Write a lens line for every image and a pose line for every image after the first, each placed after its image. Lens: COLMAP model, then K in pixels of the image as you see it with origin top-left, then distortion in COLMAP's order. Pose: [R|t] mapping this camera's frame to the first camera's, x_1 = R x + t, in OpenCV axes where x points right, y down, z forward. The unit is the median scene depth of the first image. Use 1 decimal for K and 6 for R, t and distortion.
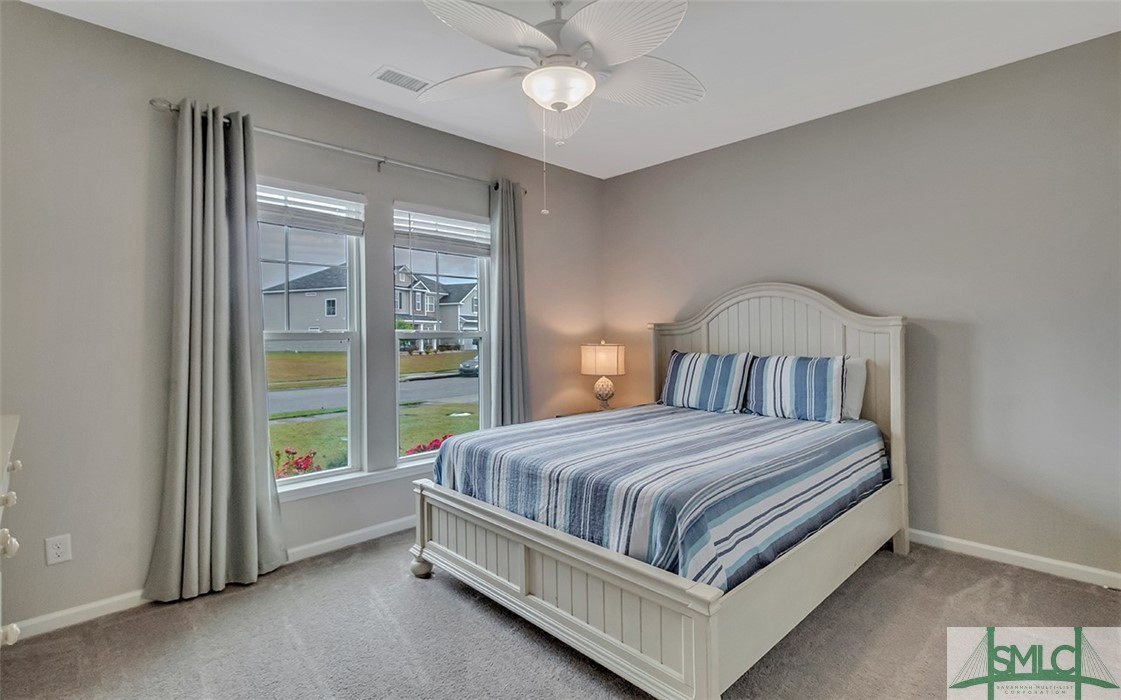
lens RADIAL K [[525.8, 0, 563.5], [0, 525.8, 331.6], [0, 0, 1]] dist [0.001766, 0.000389]
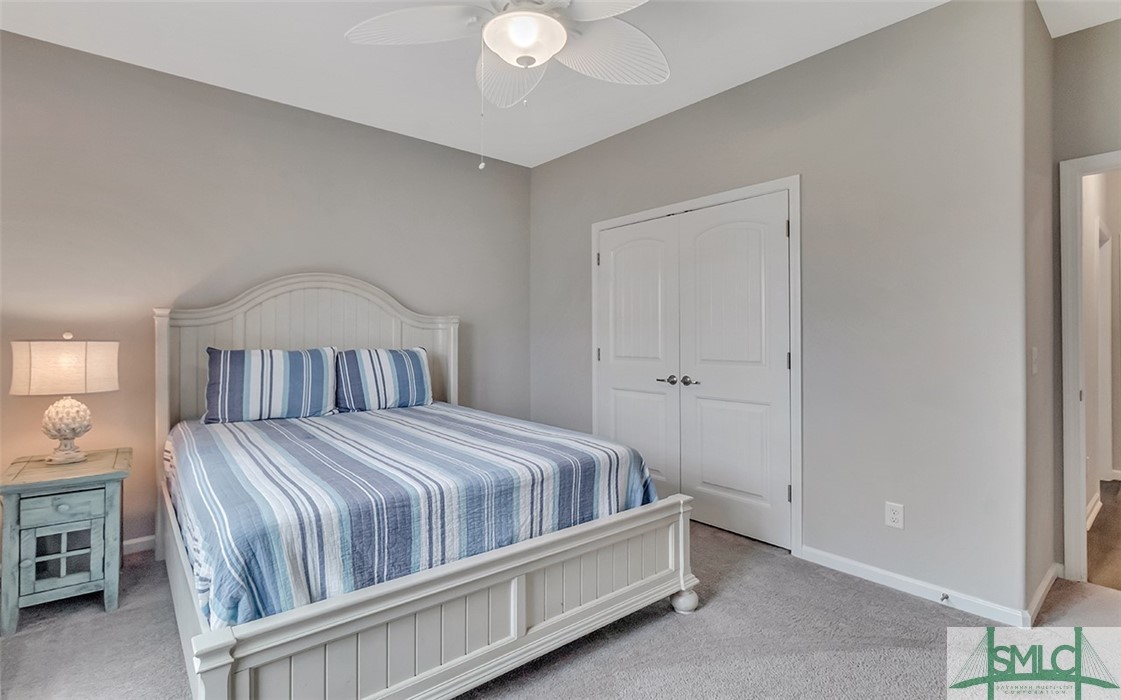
lens RADIAL K [[525.8, 0, 563.5], [0, 525.8, 331.6], [0, 0, 1]] dist [0.001766, 0.000389]
pose [[0.086230, 0.017010, 0.996130, -0.890722], [-0.010603, 0.999813, -0.016155, 0.038679], [-0.996219, -0.009169, 0.086395, 0.863915]]
